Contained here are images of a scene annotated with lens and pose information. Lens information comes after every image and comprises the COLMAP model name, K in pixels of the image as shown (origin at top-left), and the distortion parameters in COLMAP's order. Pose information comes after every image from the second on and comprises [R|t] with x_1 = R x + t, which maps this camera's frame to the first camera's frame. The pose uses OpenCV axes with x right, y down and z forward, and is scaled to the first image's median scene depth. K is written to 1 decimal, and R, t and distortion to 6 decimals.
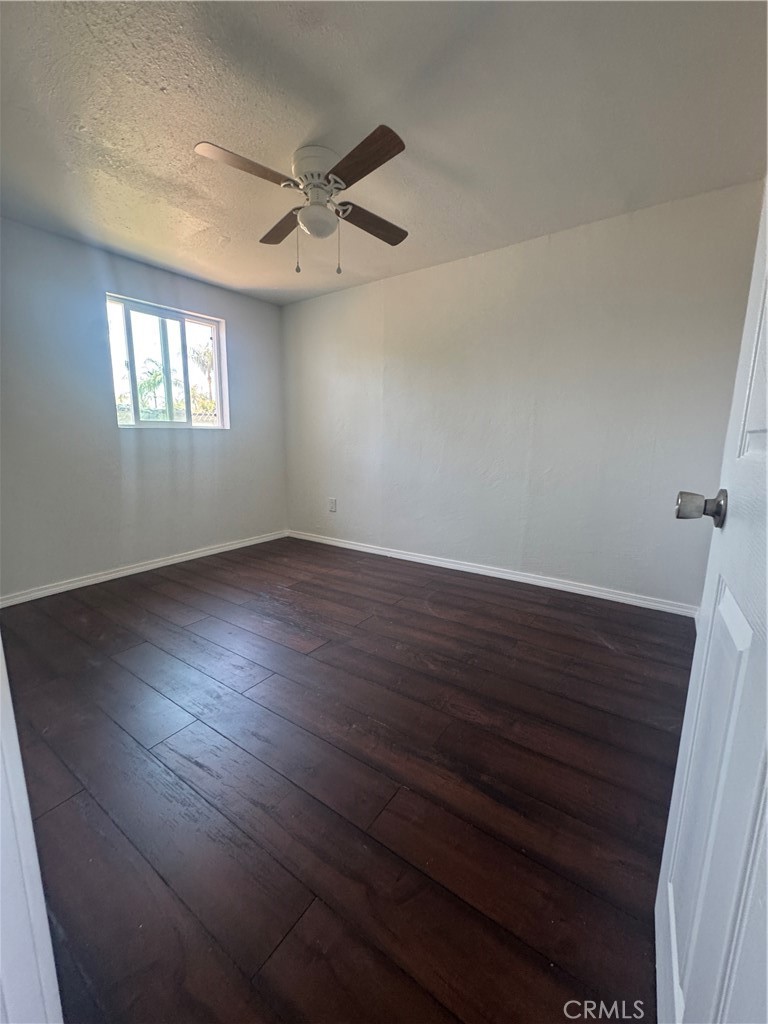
lens RADIAL K [[413.3, 0, 384.0], [0, 413.3, 512.0], [0, 0, 1]] dist [-0.001434, -0.000196]
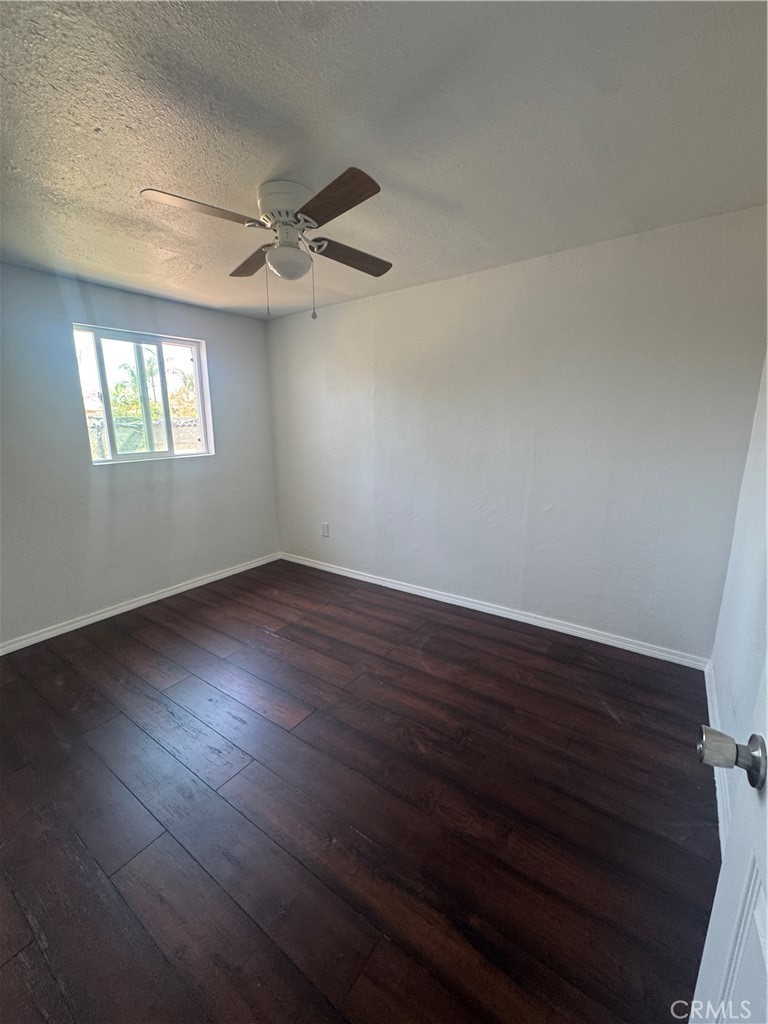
lens RADIAL K [[414.0, 0, 384.0], [0, 414.0, 512.0], [0, 0, 1]] dist [-0.001245, -0.000076]
pose [[0.999852, -0.015252, -0.007989, 0.037670], [0.015543, 0.999166, 0.037764, -0.162903], [0.007407, -0.037883, 0.999255, 0.071785]]
